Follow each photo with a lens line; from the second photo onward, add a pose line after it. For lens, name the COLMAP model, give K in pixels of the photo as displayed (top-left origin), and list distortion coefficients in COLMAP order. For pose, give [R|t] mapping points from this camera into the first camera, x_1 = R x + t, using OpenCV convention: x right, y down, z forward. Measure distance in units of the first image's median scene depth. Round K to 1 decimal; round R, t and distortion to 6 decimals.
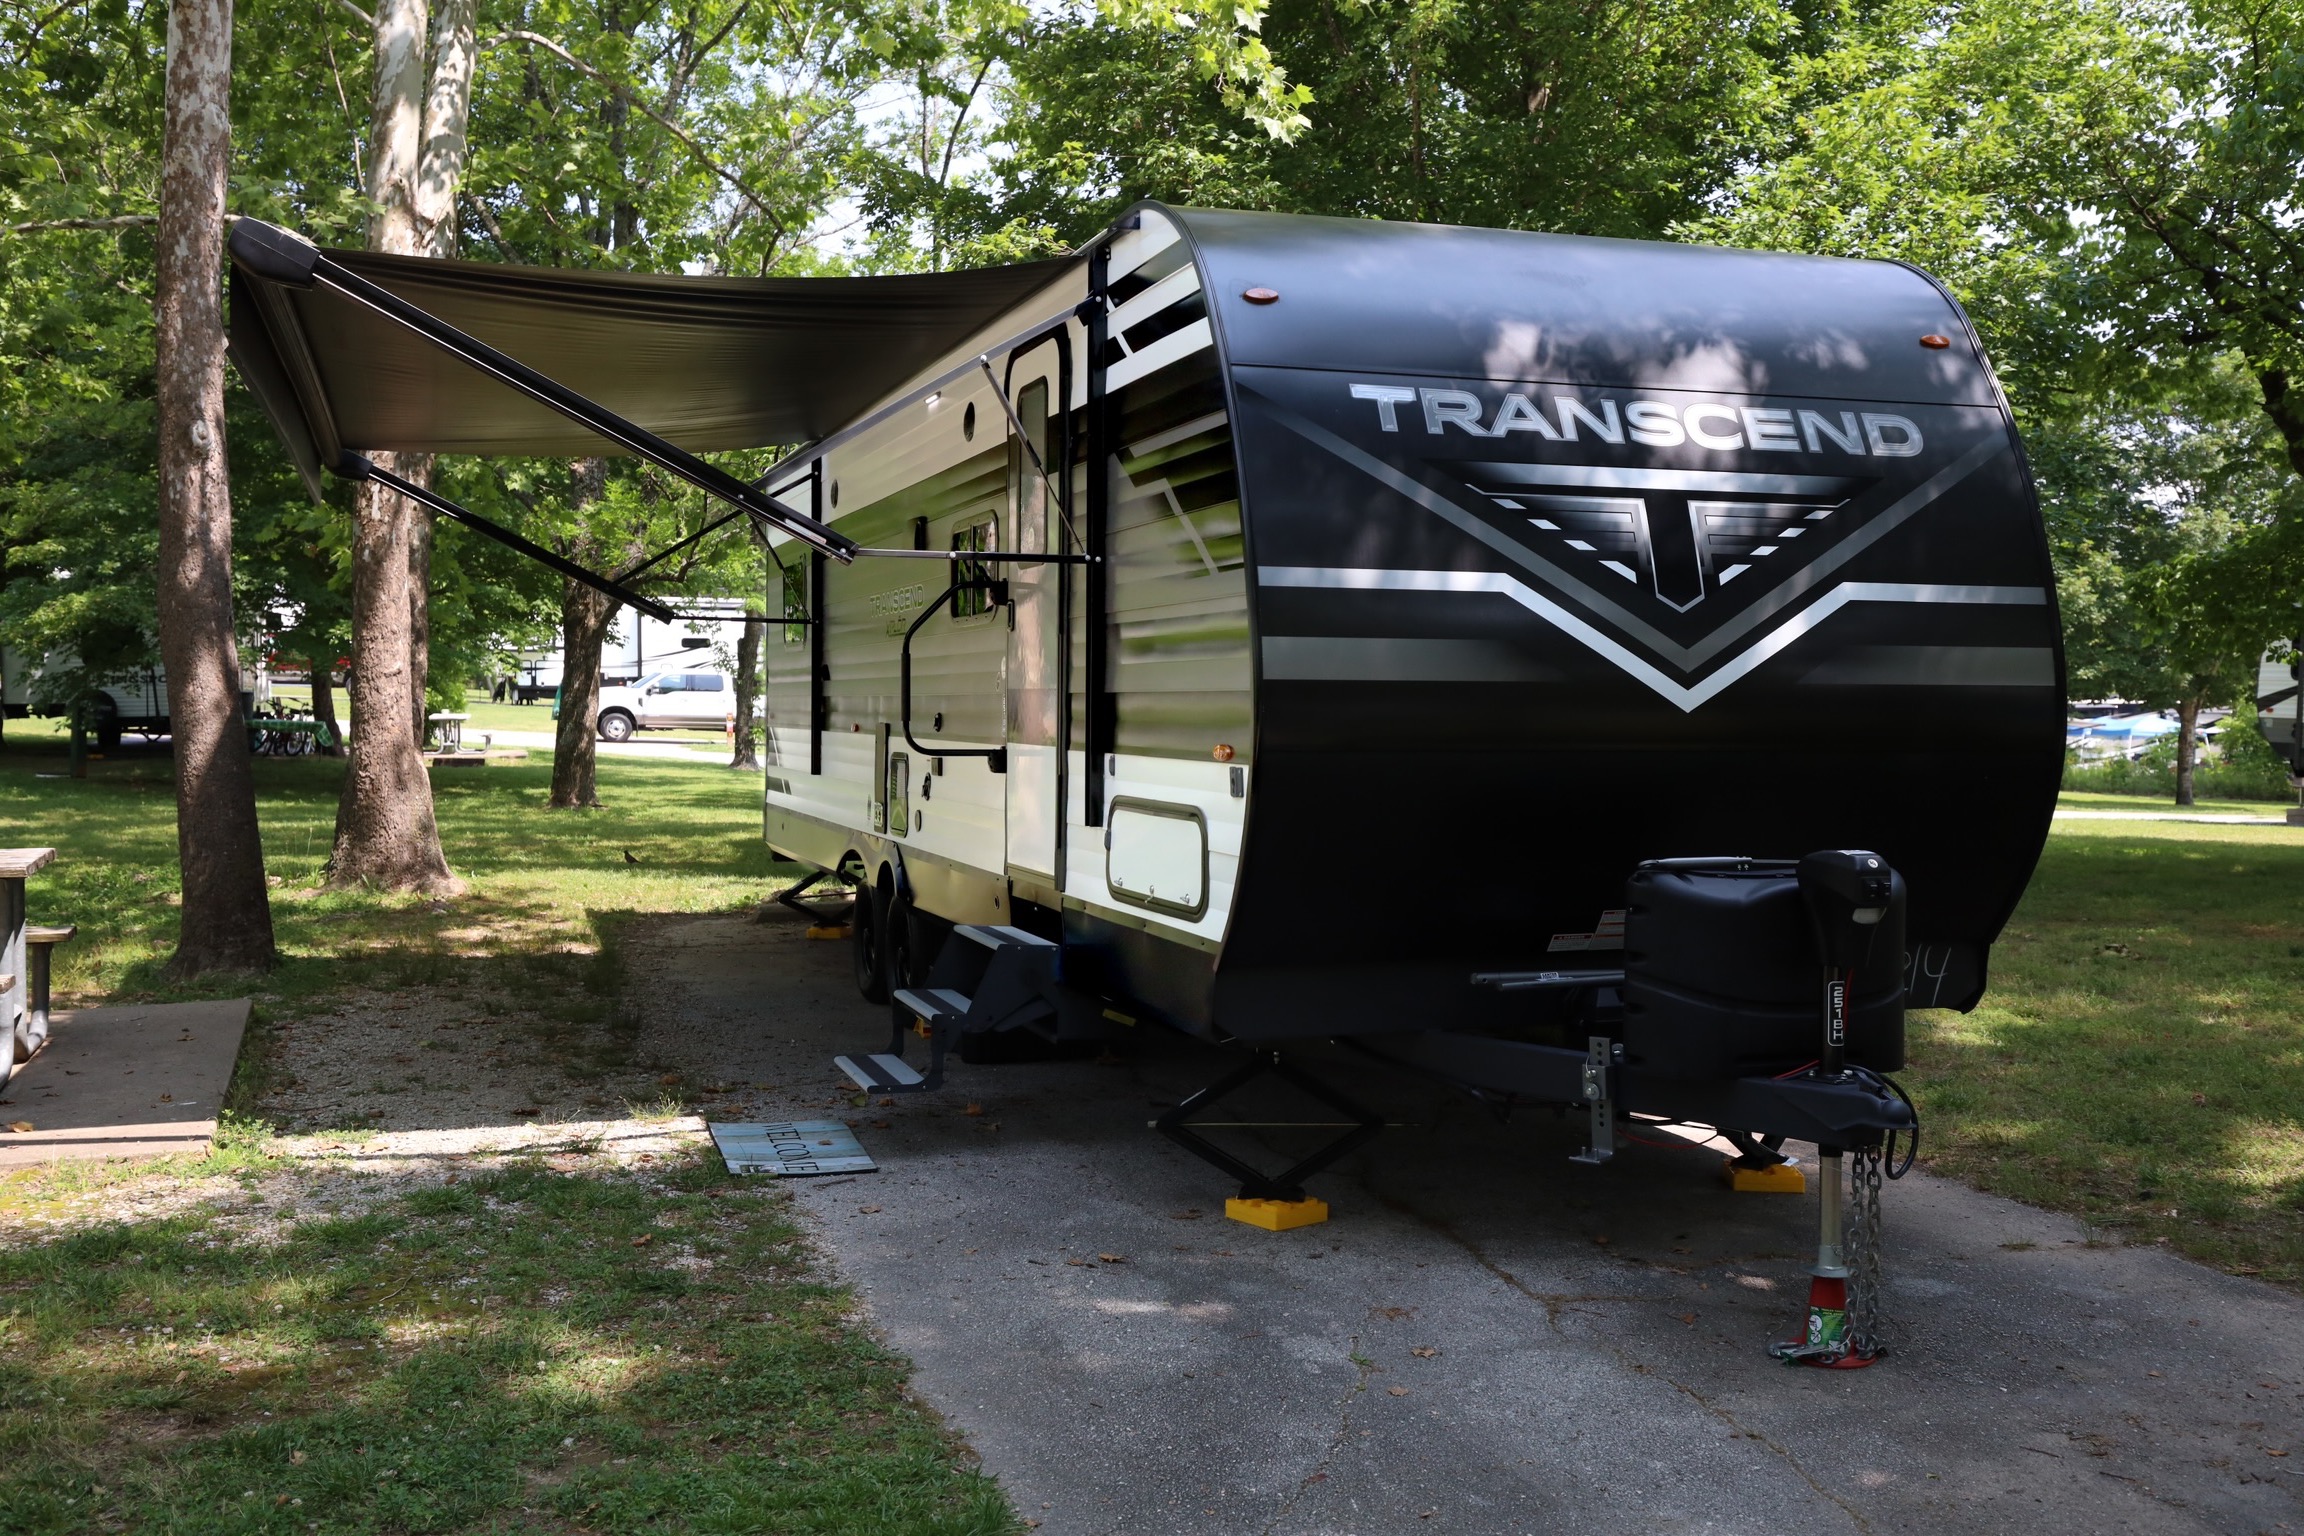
lens RADIAL K [[2163.6, 0, 1117.8], [0, 2163.6, 763.6], [0, 0, 1]] dist [0.147208, -0.189146]
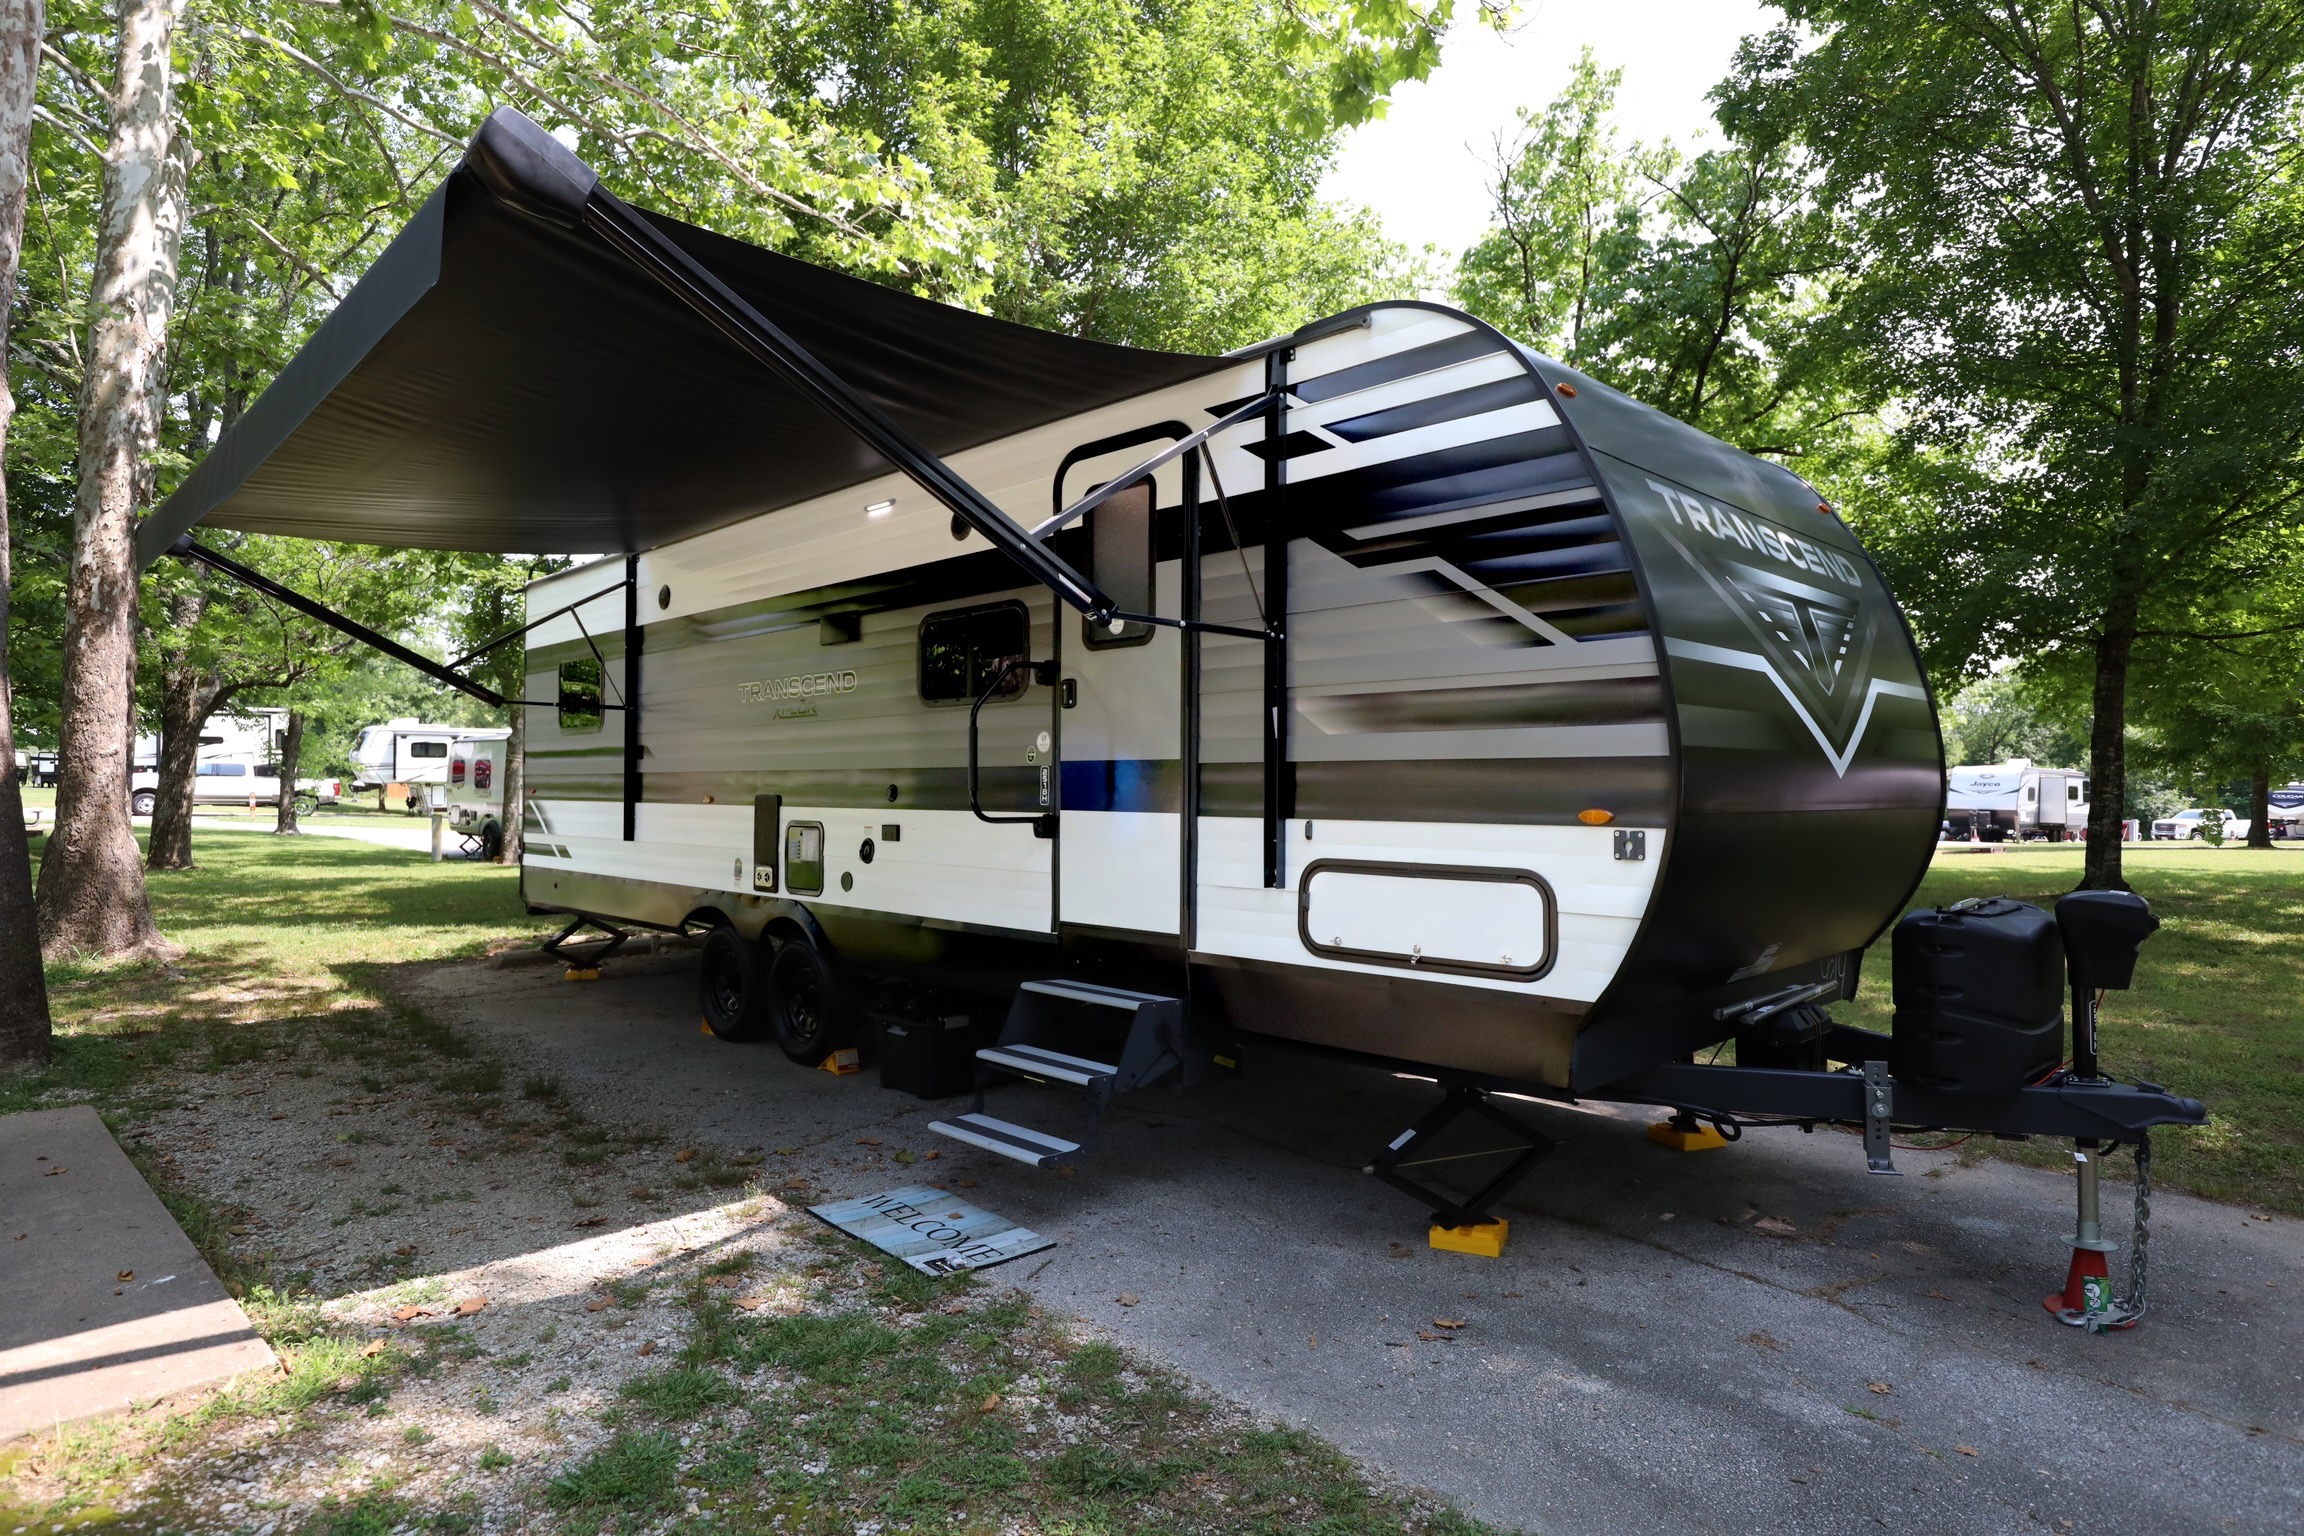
lens RADIAL K [[1296.2, 0, 1169.2], [0, 1296.2, 762.2], [0, 0, 1]] dist [-0.020547, -0.000026]
pose [[0.891247, 0.001316, 0.453516, -0.308239], [0.018223, 0.999084, -0.038712, -0.008292], [-0.453152, 0.042766, 0.890407, 0.411855]]
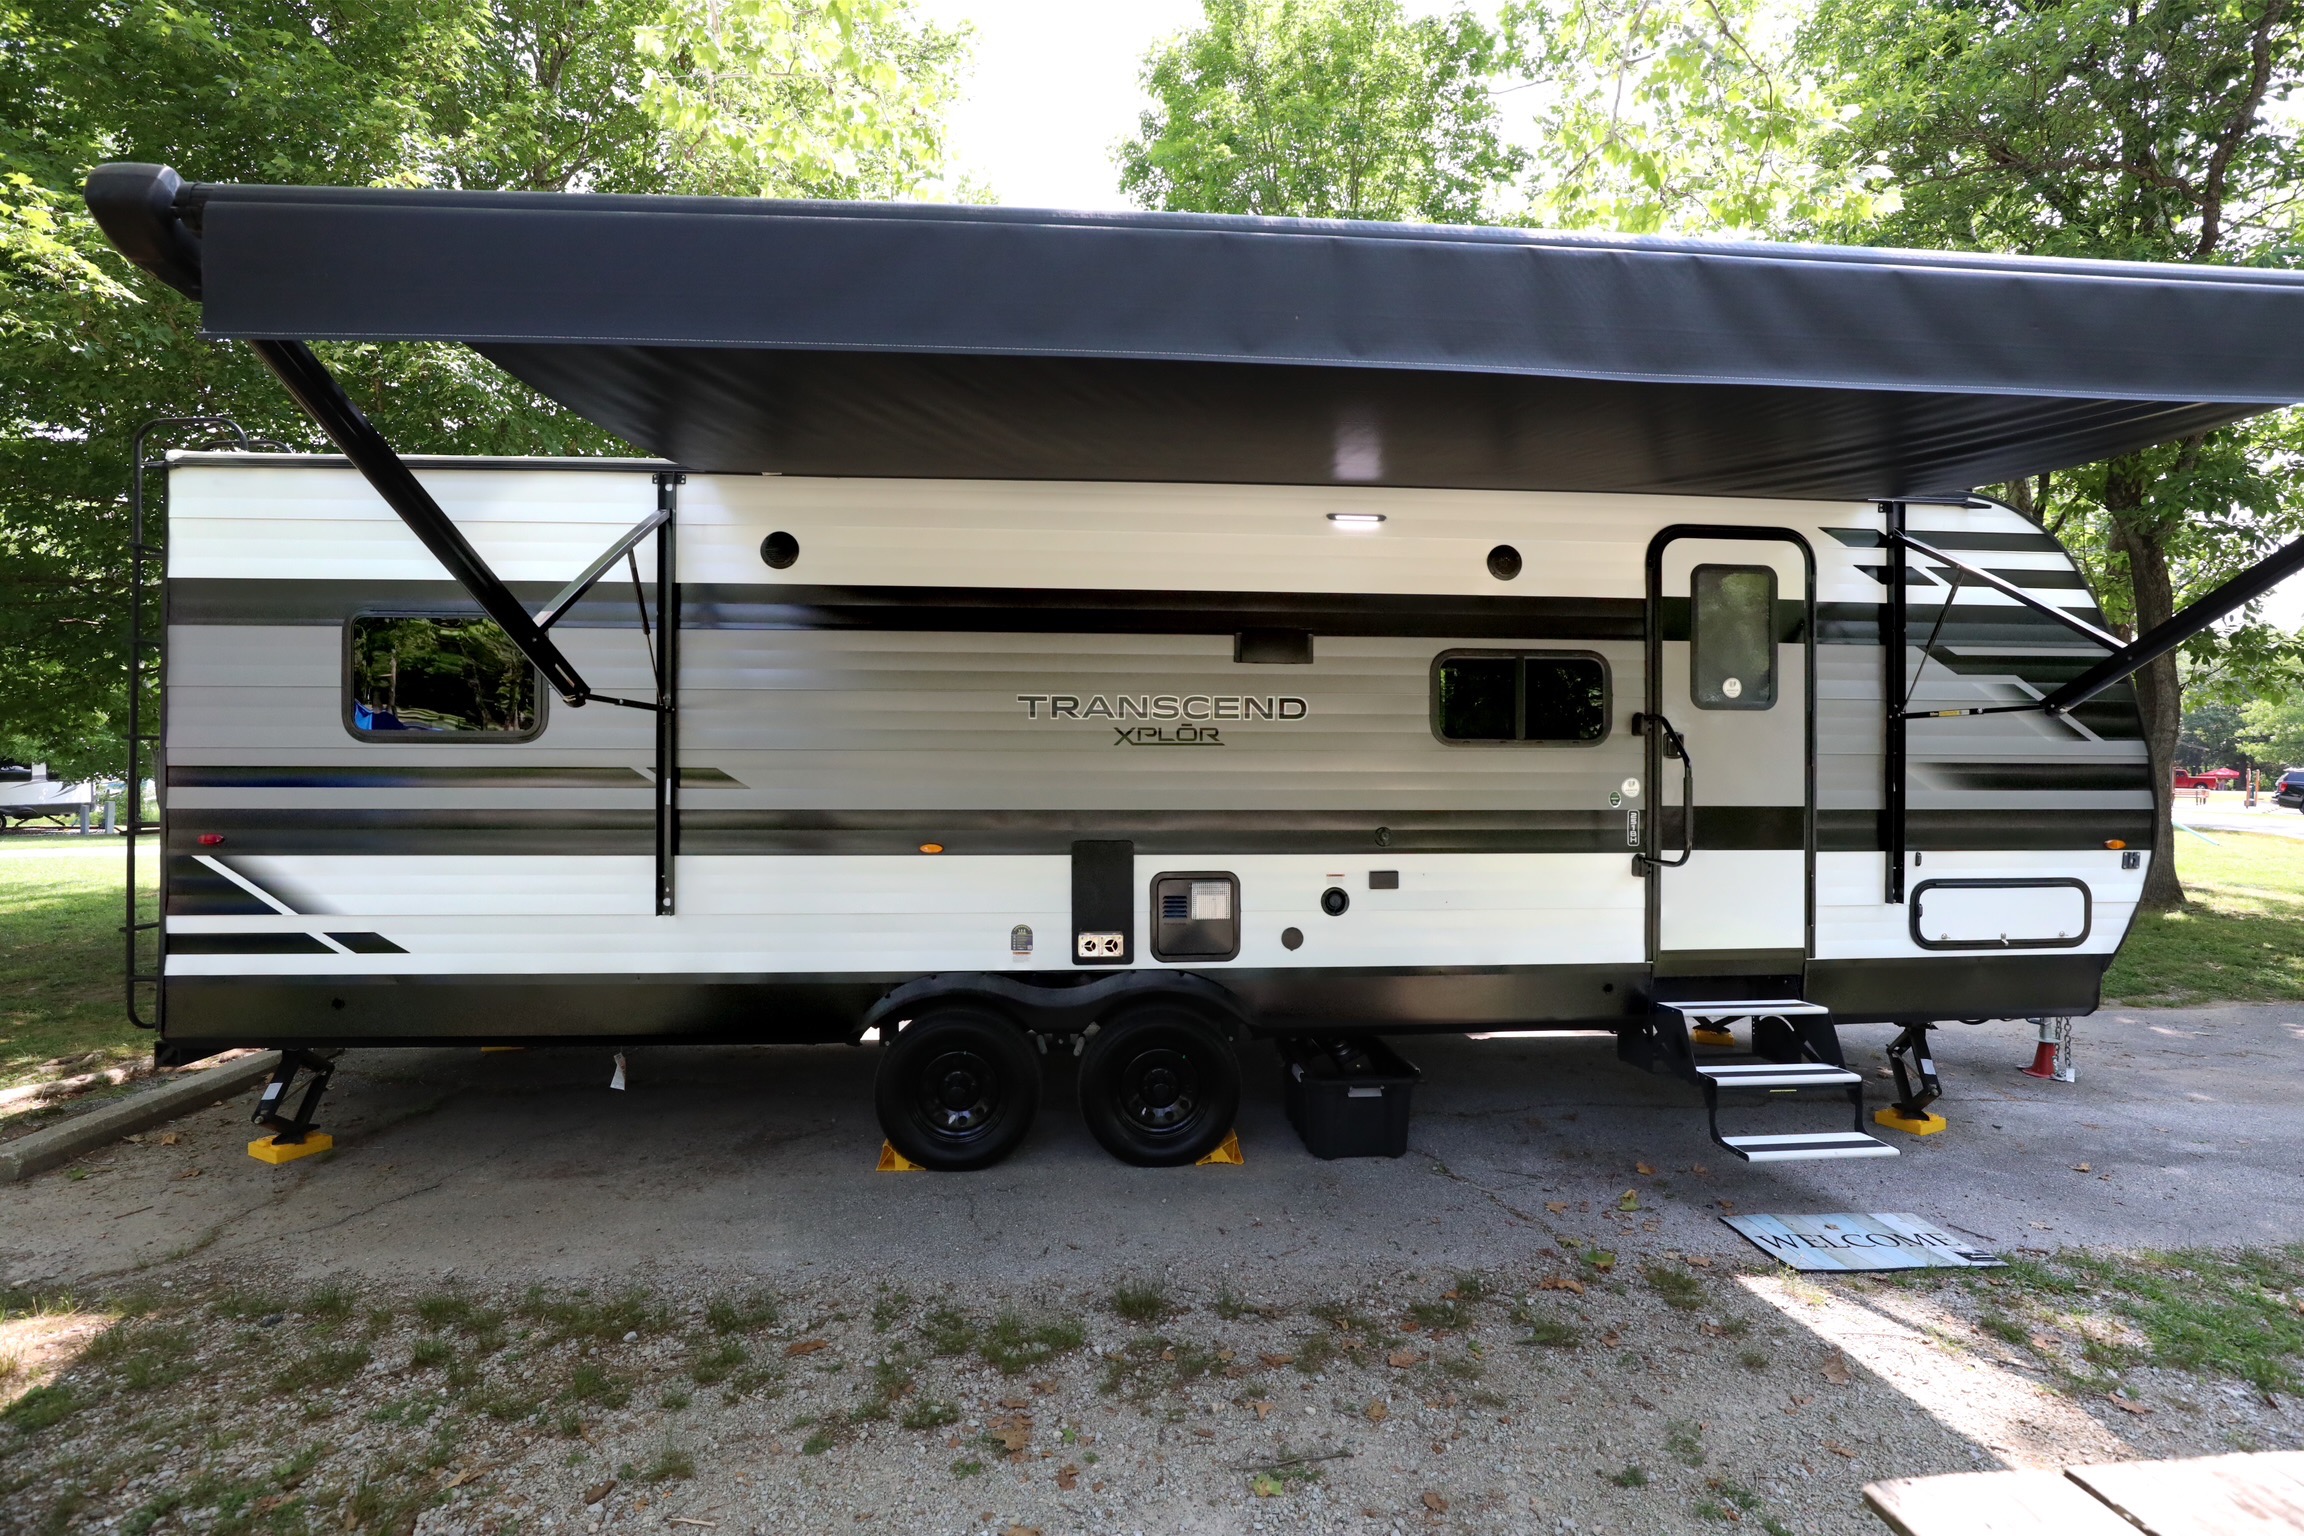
lens RADIAL K [[1046.5, 0, 1187.7], [0, 1046.5, 775.6], [0, 0, 1]] dist [-0.028166, 0.000985]
pose [[0.223491, -0.005264, 0.974692, -0.696470], [0.025154, 0.999684, -0.000369, -0.059875], [-0.974381, 0.024600, 0.223553, 1.167997]]
